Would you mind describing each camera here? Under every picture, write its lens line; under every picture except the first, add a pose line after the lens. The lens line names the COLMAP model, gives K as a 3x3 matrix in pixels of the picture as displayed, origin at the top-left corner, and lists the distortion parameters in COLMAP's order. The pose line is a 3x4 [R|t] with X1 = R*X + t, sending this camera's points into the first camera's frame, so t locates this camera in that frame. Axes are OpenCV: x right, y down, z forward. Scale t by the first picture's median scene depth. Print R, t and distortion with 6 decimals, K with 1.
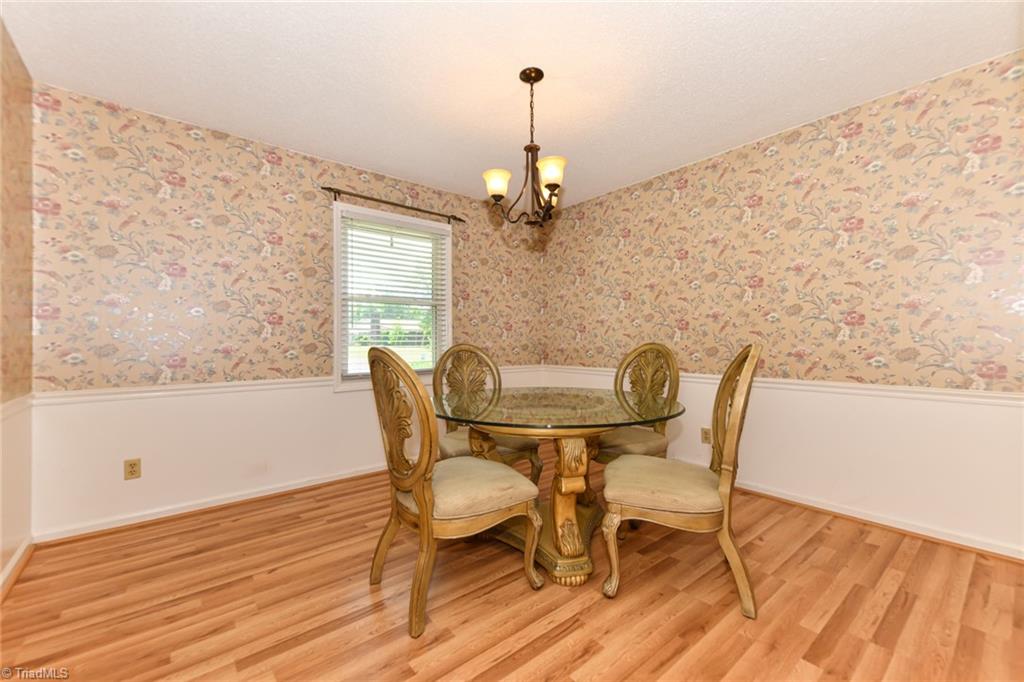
lens RADIAL K [[417.9, 0, 511.3], [0, 417.9, 337.0], [0, 0, 1]] dist [0.024117, -0.003811]
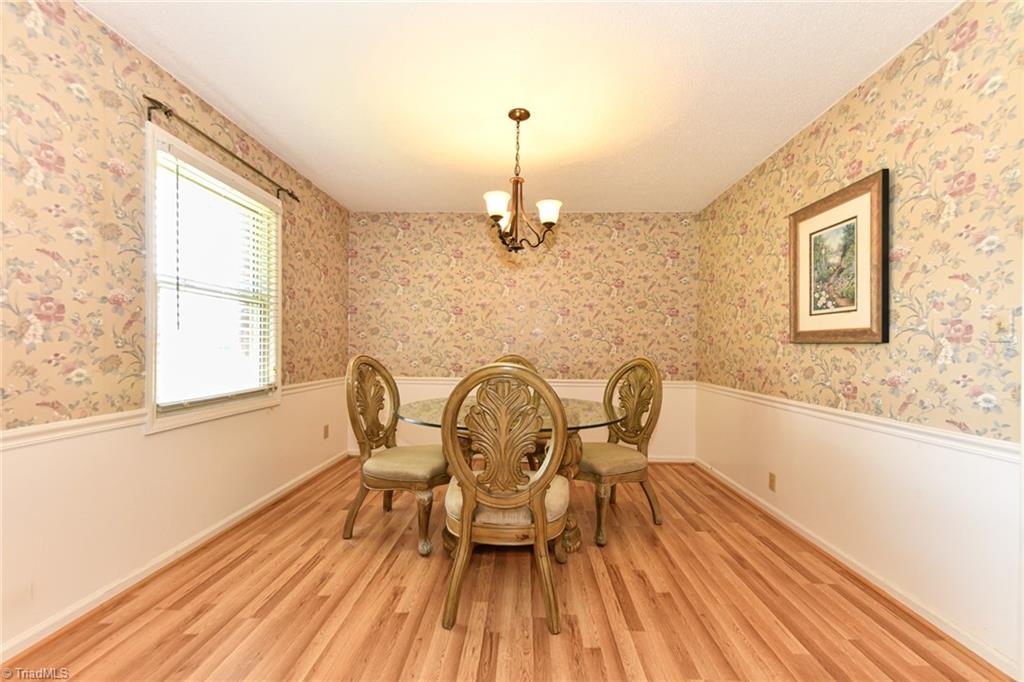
lens RADIAL K [[417.9, 0, 518.3], [0, 417.9, 348.7], [0, 0, 1]] dist [0.024117, -0.003811]
pose [[0.655461, 0.012149, 0.755132, -0.557770], [-0.022810, 0.999733, 0.003715, -0.008837], [-0.754885, -0.019660, 0.655563, 0.191123]]
